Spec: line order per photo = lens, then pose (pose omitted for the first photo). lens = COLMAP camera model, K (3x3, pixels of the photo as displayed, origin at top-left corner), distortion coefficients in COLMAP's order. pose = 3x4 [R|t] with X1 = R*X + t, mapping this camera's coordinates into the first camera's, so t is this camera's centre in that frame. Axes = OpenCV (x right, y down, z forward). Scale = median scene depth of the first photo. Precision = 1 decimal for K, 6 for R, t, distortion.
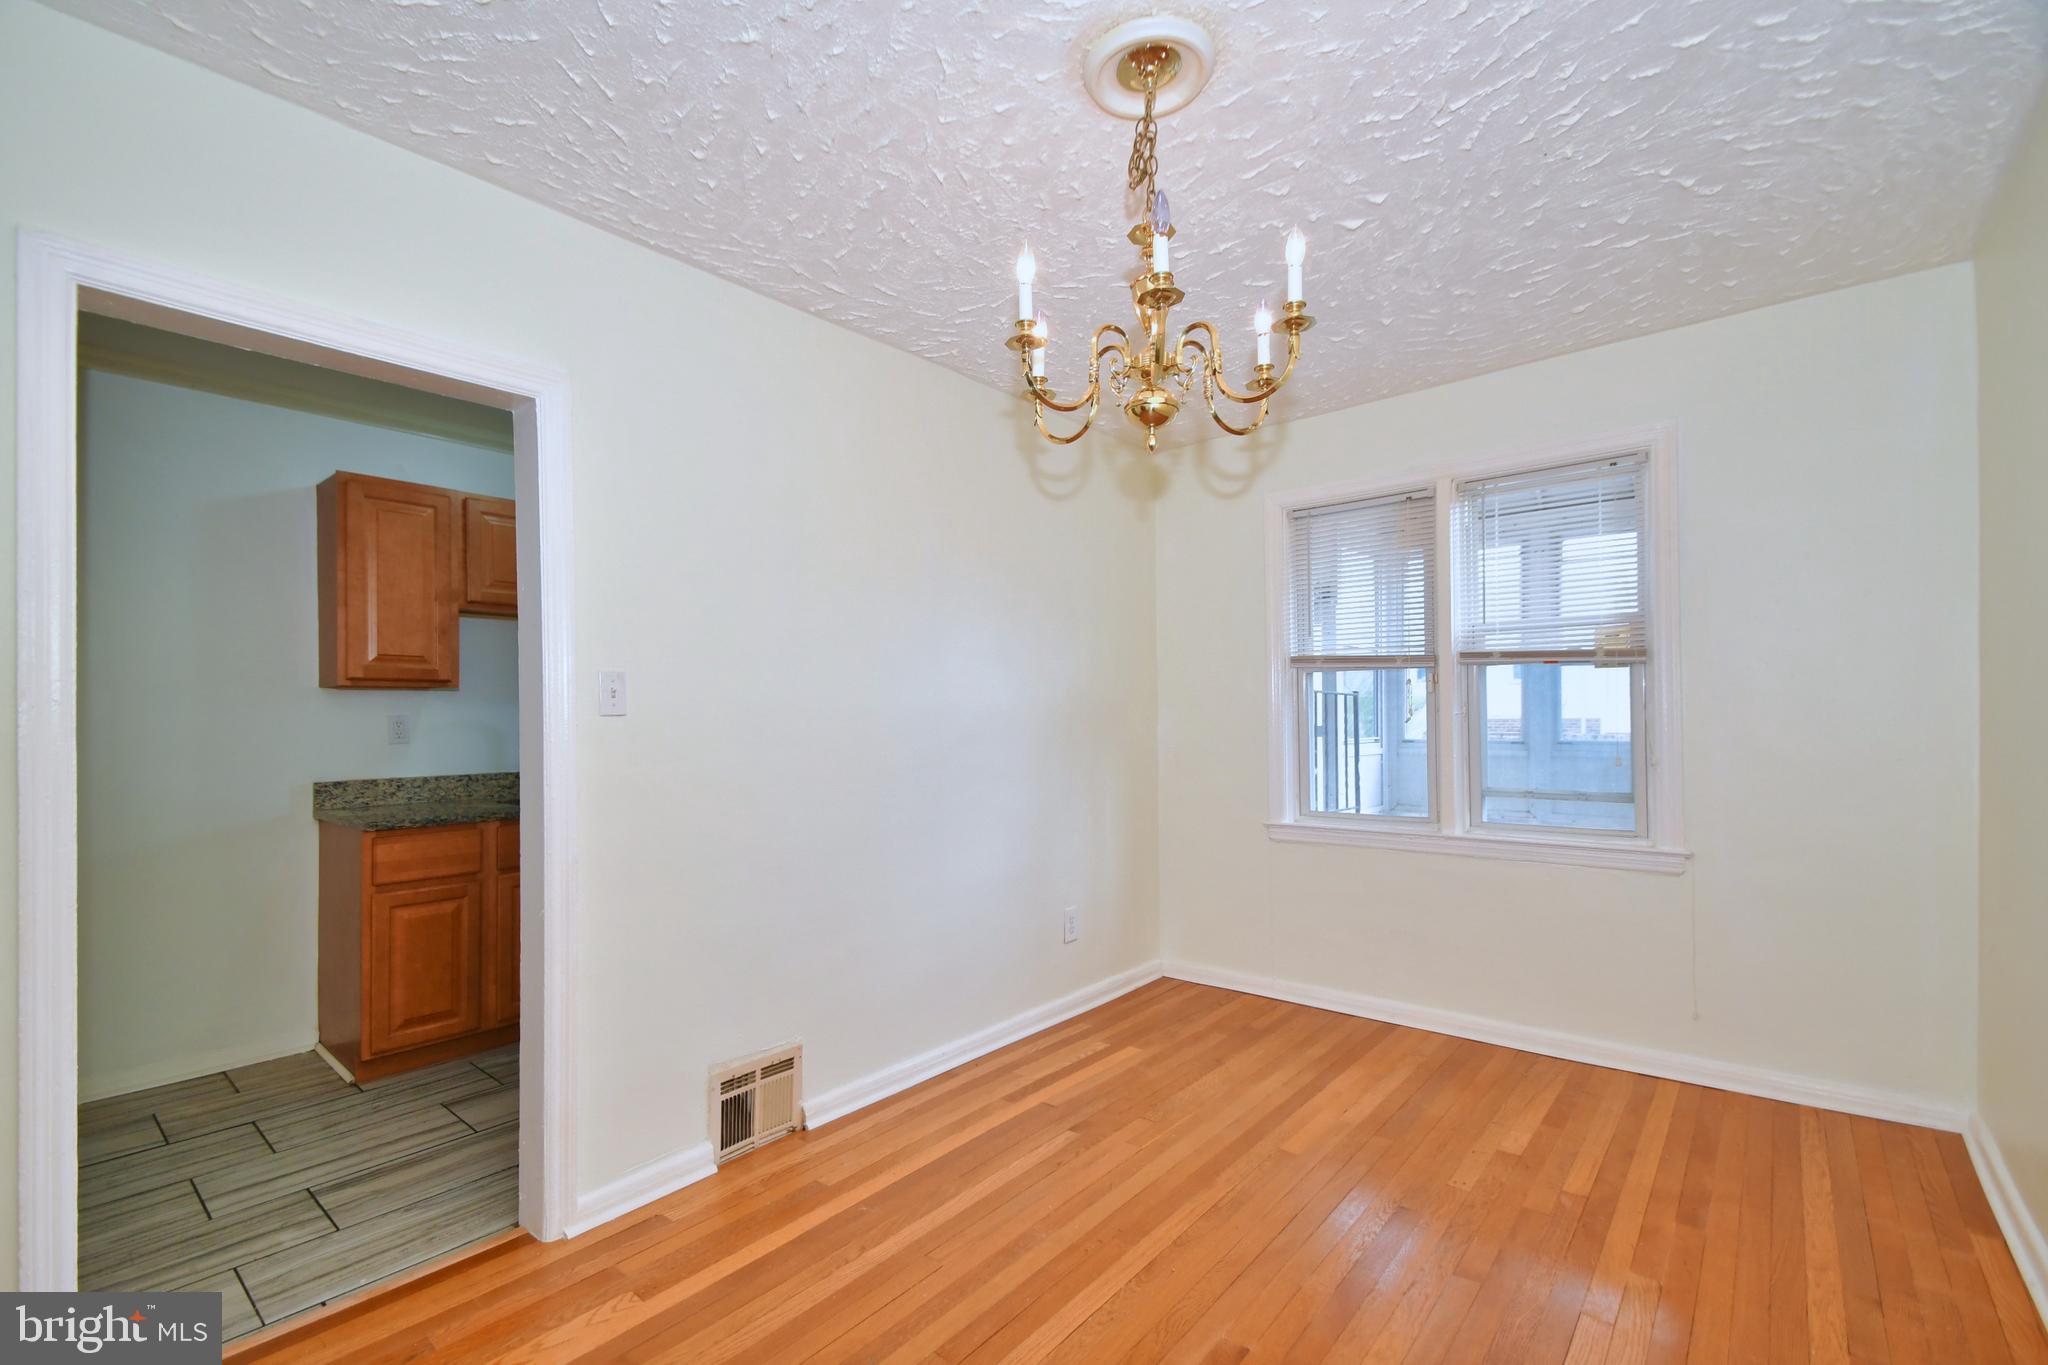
lens RADIAL K [[905.0, 0, 1021.0], [0, 905.0, 697.9], [0, 0, 1]] dist [-0.002629, -0.001274]
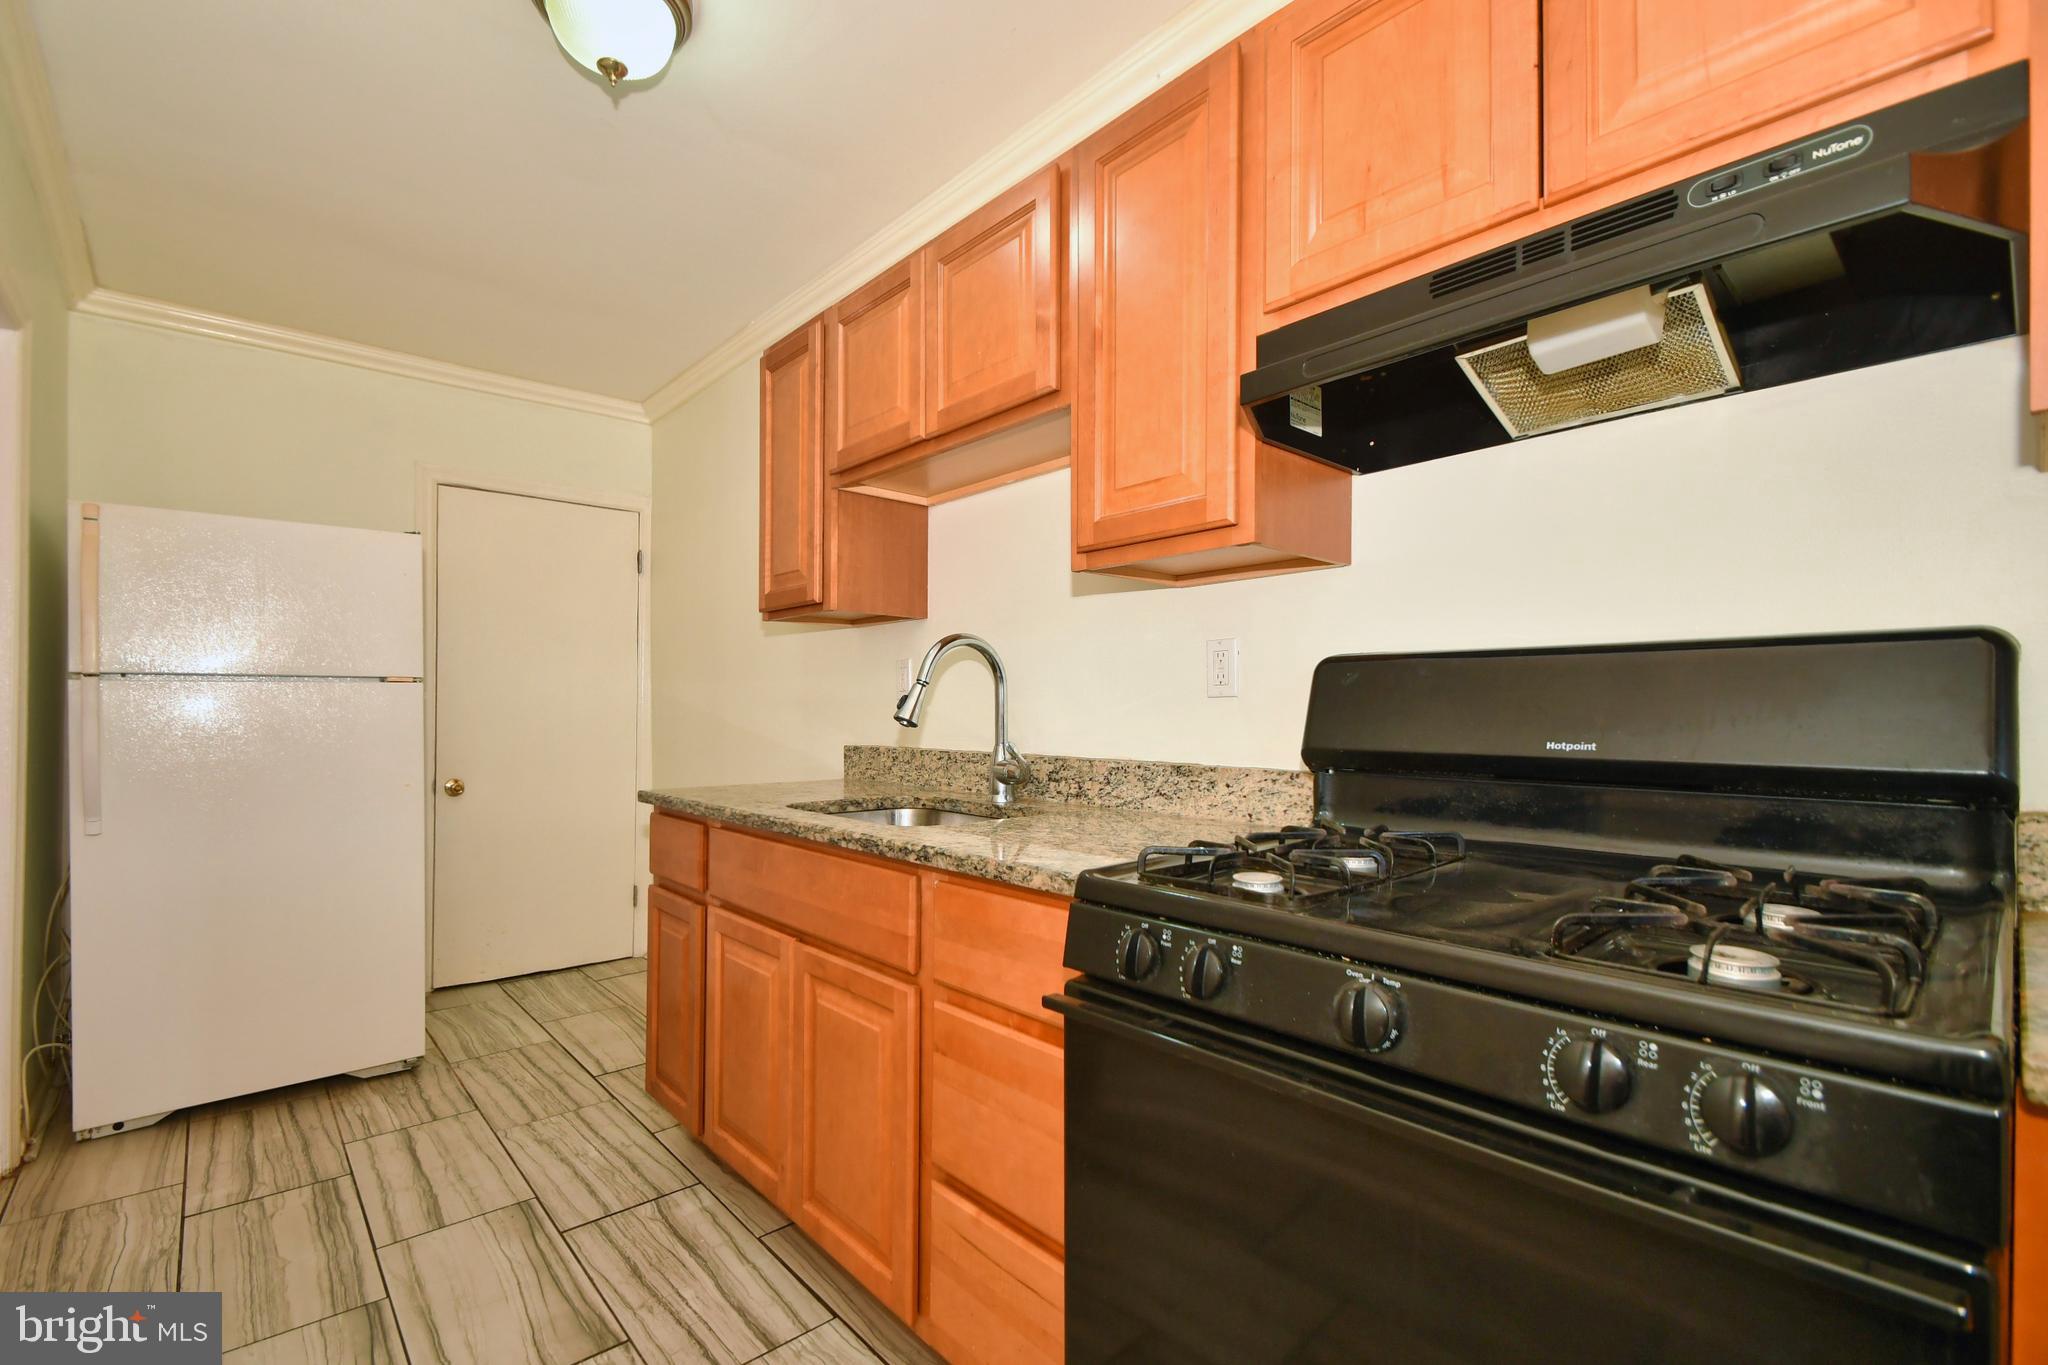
lens RADIAL K [[905.0, 0, 1020.7], [0, 905.0, 698.5], [0, 0, 1]] dist [-0.002629, -0.001274]
pose [[-0.151420, -0.005612, -0.988454, -0.000239], [0.013599, 0.999877, -0.007760, 0.059288], [0.988376, -0.014617, -0.151325, 1.244893]]
